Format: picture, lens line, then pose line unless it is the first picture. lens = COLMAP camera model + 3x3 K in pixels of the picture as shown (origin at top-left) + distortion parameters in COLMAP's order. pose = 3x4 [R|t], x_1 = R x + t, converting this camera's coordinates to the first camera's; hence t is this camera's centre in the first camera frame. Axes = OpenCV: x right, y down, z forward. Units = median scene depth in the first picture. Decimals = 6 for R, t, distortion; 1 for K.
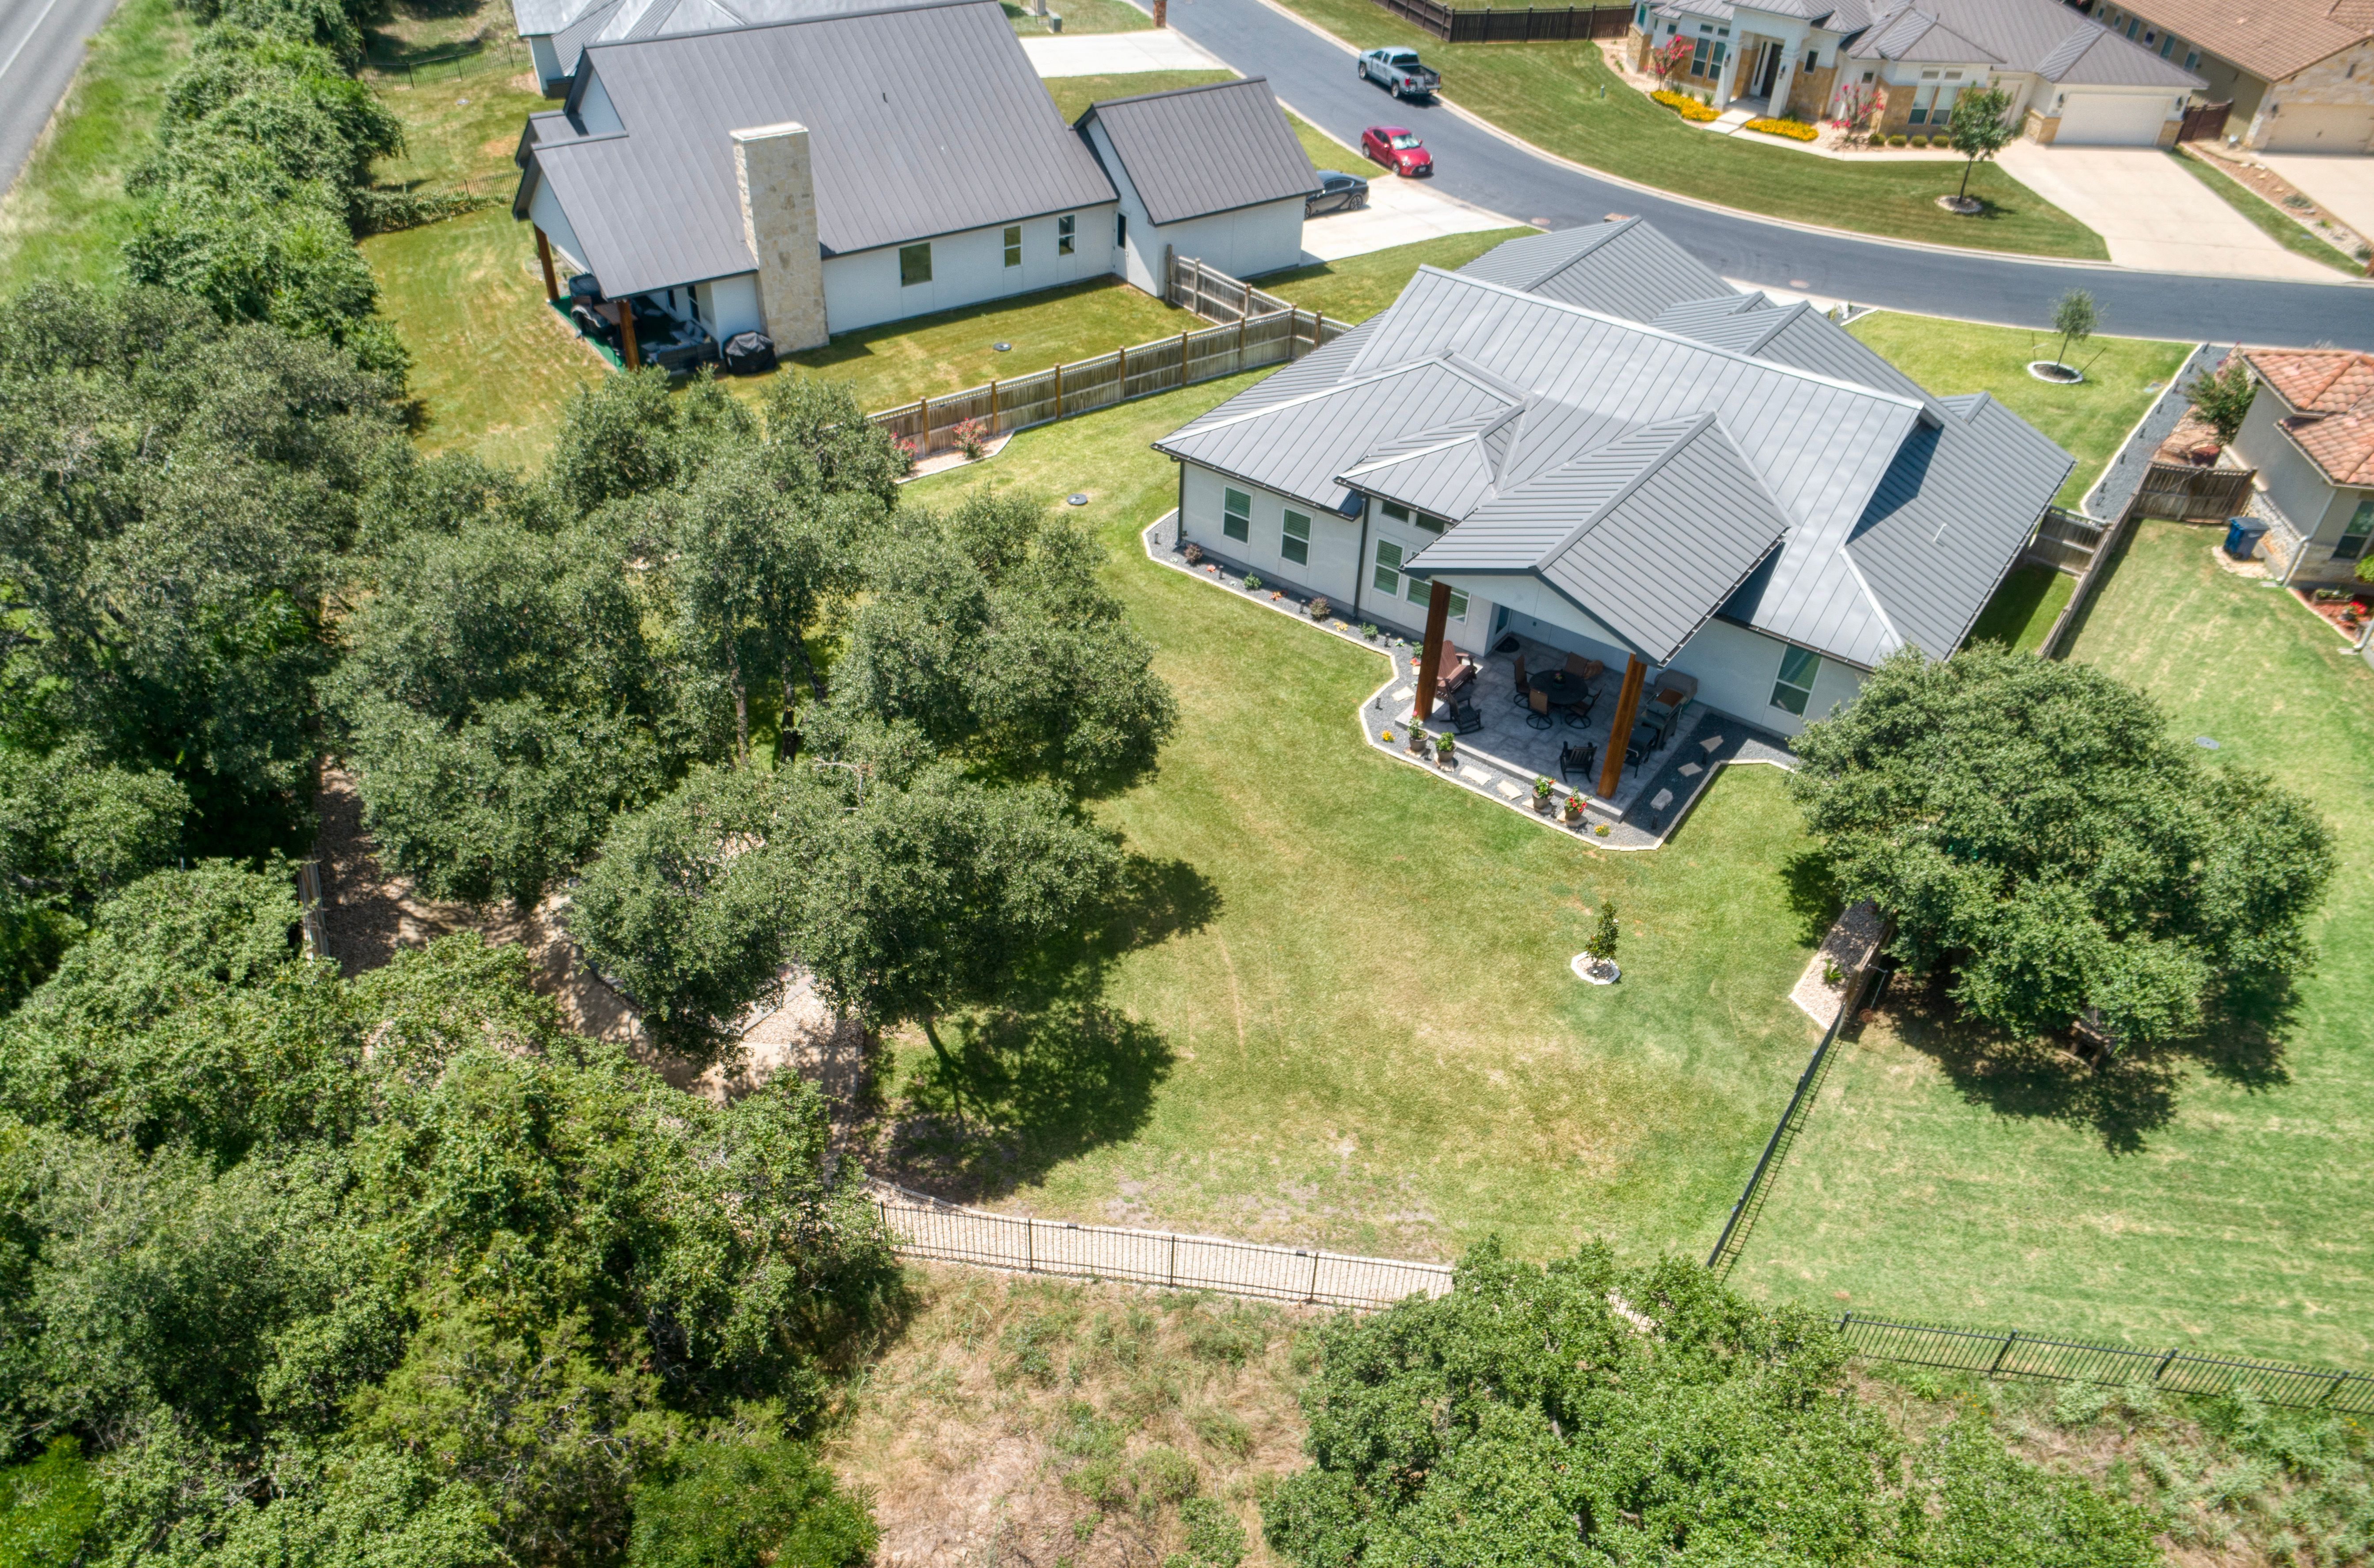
lens RADIAL K [[1616.4, 0, 1187.0], [0, 1616.4, 784.0], [0, 0, 1]] dist [-0.005318, 0.008981]
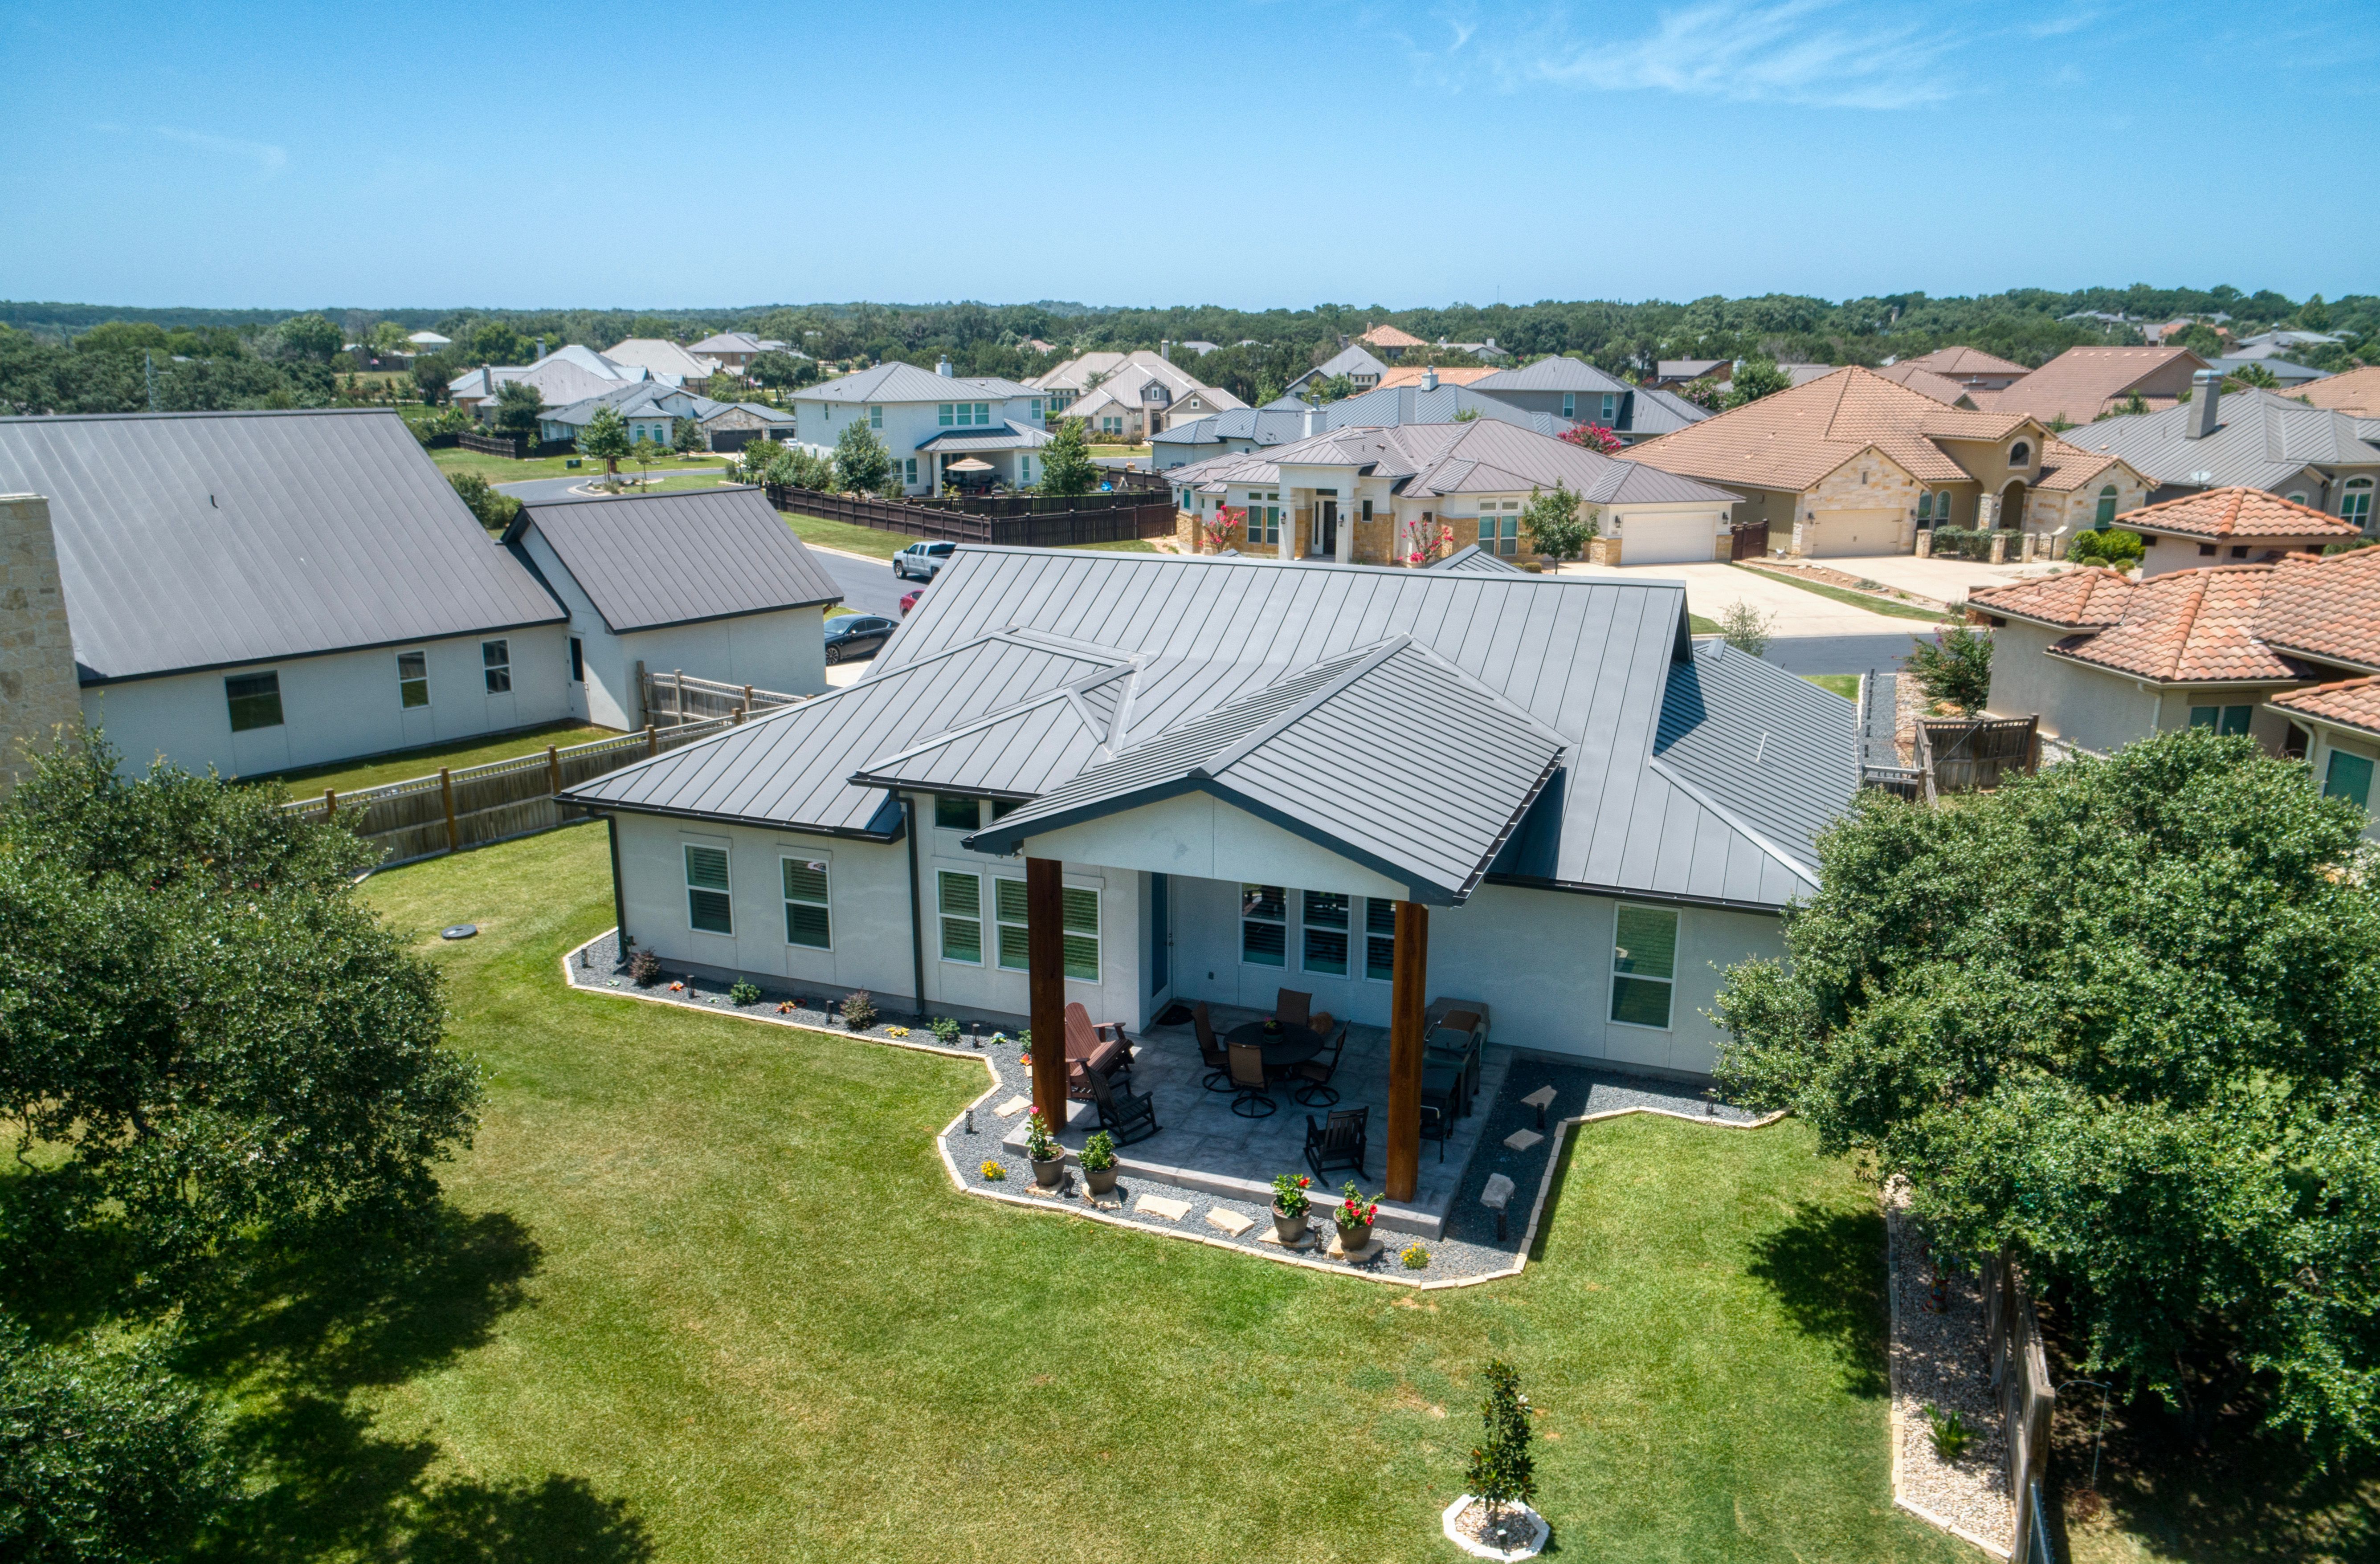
lens RADIAL K [[1620.2, 0, 1190.0], [0, 1620.2, 782.0], [0, 0, 1]] dist [-0.005318, 0.008981]
pose [[0.964181, -0.096167, 0.247199, 0.062724], [0.185446, 0.910735, -0.369016, 0.060850], [-0.189646, 0.401640, 0.895946, 0.423857]]
